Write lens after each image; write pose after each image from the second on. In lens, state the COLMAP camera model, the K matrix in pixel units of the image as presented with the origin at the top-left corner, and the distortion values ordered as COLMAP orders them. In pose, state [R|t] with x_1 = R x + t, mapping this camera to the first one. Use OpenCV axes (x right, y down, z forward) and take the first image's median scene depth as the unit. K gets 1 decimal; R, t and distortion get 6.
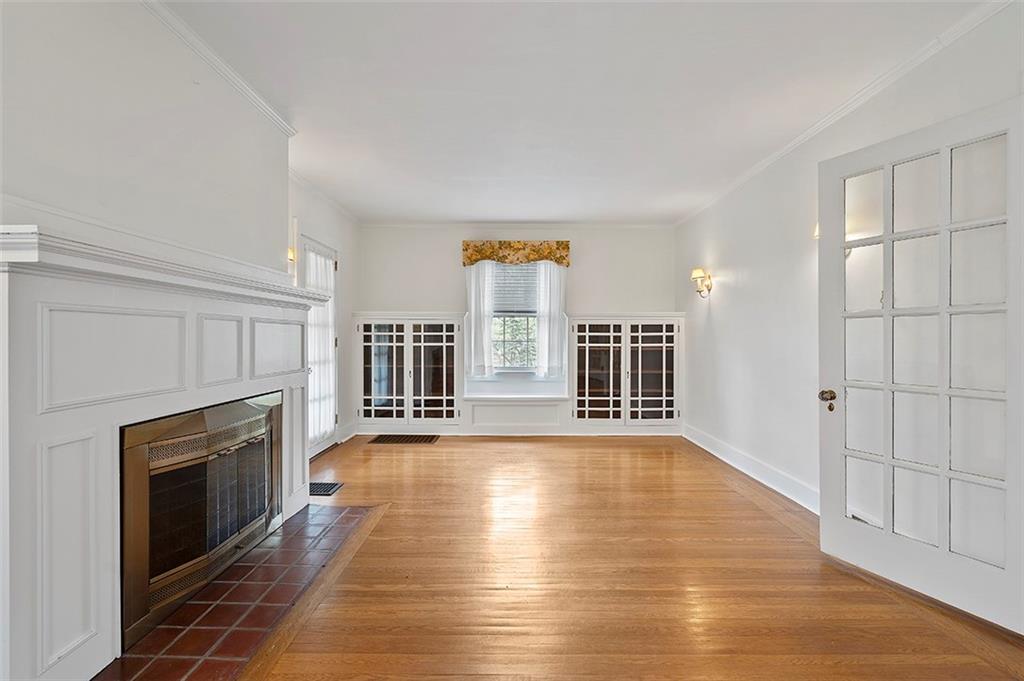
lens RADIAL K [[471.4, 0, 505.3], [0, 471.4, 337.1], [0, 0, 1]] dist [-0.000048, 0.000254]
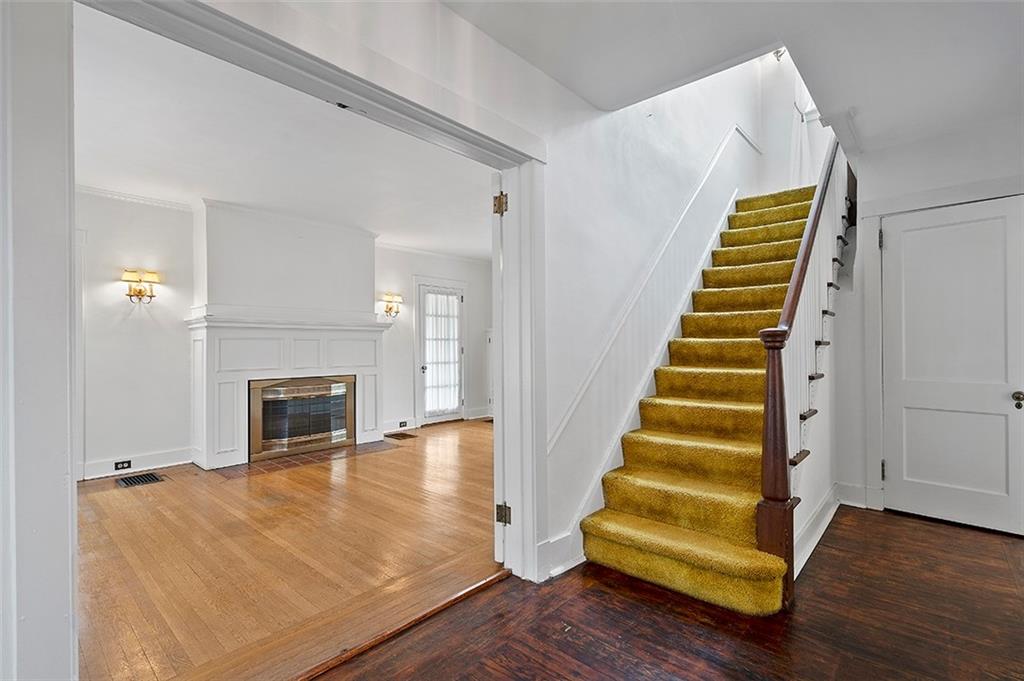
lens RADIAL K [[471.4, 0, 503.7], [0, 471.4, 345.8], [0, 0, 1]] dist [-0.000048, 0.000254]
pose [[0.750161, 0.000121, -0.661255, 1.872364], [-0.000854, 0.999999, -0.000786, -0.008844], [0.661255, 0.001154, 0.750161, -0.077076]]
